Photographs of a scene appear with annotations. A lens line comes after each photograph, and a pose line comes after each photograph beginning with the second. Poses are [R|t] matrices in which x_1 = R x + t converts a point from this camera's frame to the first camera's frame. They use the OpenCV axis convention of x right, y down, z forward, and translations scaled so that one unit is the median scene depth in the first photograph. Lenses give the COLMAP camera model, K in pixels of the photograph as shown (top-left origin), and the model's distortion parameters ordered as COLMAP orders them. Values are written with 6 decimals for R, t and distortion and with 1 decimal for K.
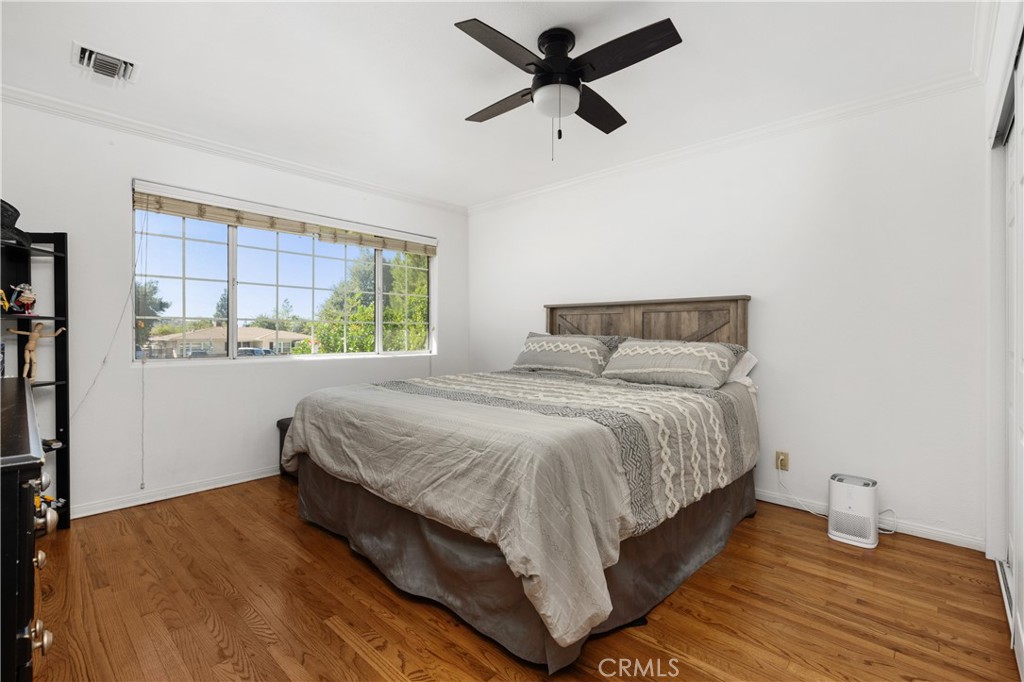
lens RADIAL K [[463.1, 0, 510.7], [0, 463.1, 341.8], [0, 0, 1]] dist [0.023502, 0.000314]
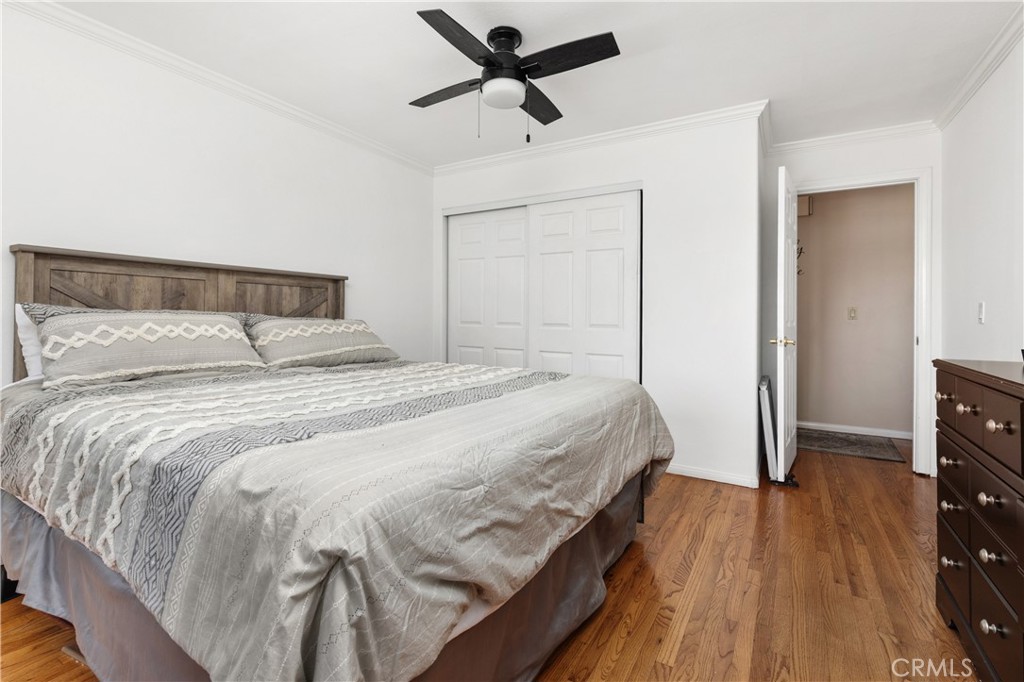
lens RADIAL K [[463.1, 0, 507.5], [0, 463.1, 309.7], [0, 0, 1]] dist [0.023502, 0.000314]
pose [[-0.202363, 0.003690, 0.979304, -0.604016], [0.000802, 0.999993, -0.003602, -0.014854], [-0.979310, 0.000056, -0.202364, 0.760546]]
